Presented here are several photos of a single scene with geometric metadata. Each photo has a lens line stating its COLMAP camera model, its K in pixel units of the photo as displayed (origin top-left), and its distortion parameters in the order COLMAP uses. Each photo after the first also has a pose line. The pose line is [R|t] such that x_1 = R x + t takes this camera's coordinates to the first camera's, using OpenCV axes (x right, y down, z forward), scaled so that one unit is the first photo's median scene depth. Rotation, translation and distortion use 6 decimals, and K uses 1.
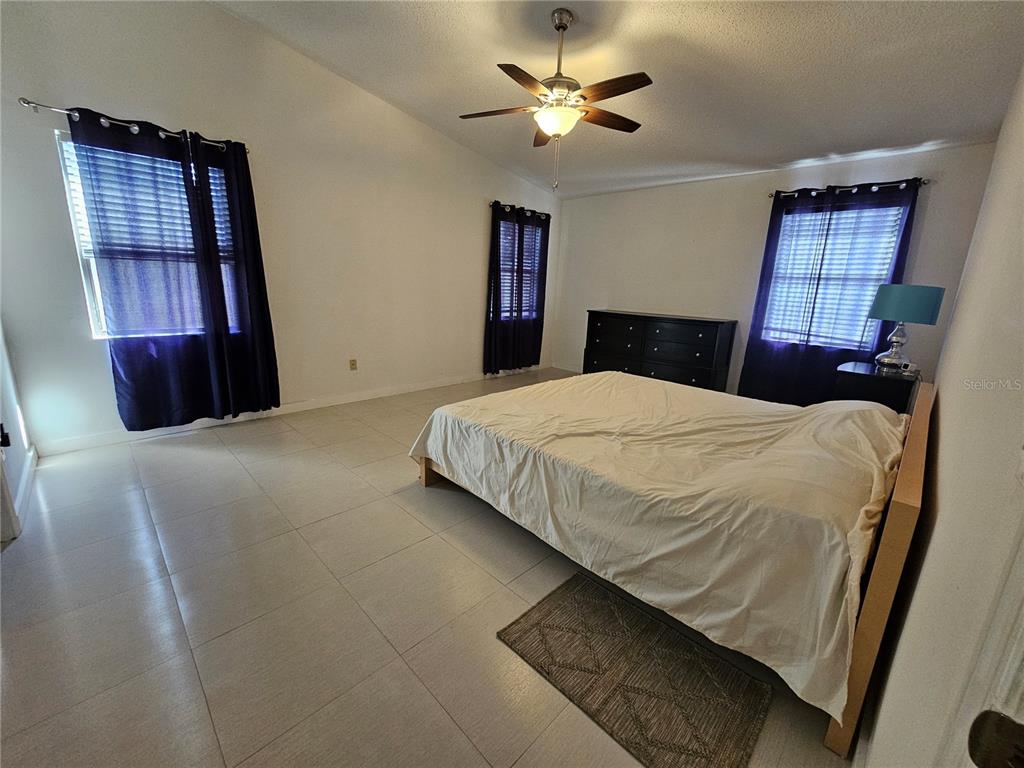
lens RADIAL K [[416.7, 0, 513.2], [0, 416.7, 384.8], [0, 0, 1]] dist [-0.003571, -0.000579]
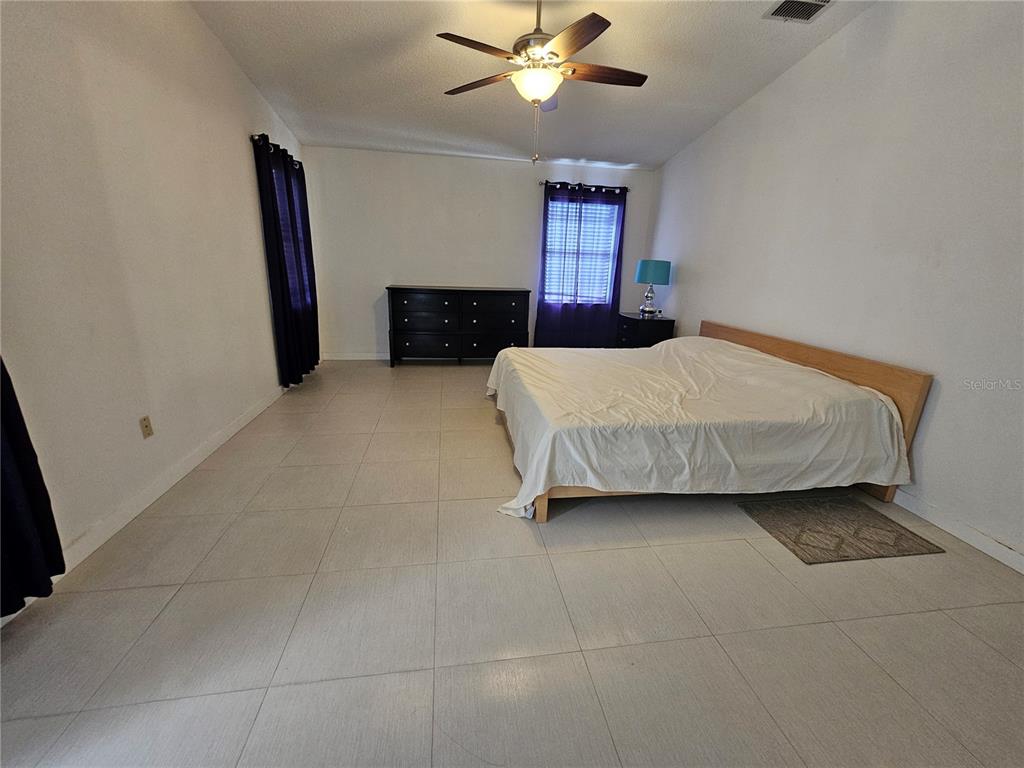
lens RADIAL K [[416.7, 0, 513.2], [0, 416.7, 384.8], [0, 0, 1]] dist [-0.003571, -0.000579]
pose [[0.592352, -0.246171, 0.767150, -0.568725], [0.179113, 0.968586, 0.172509, -0.121373], [-0.785518, 0.035220, 0.617836, 0.369662]]
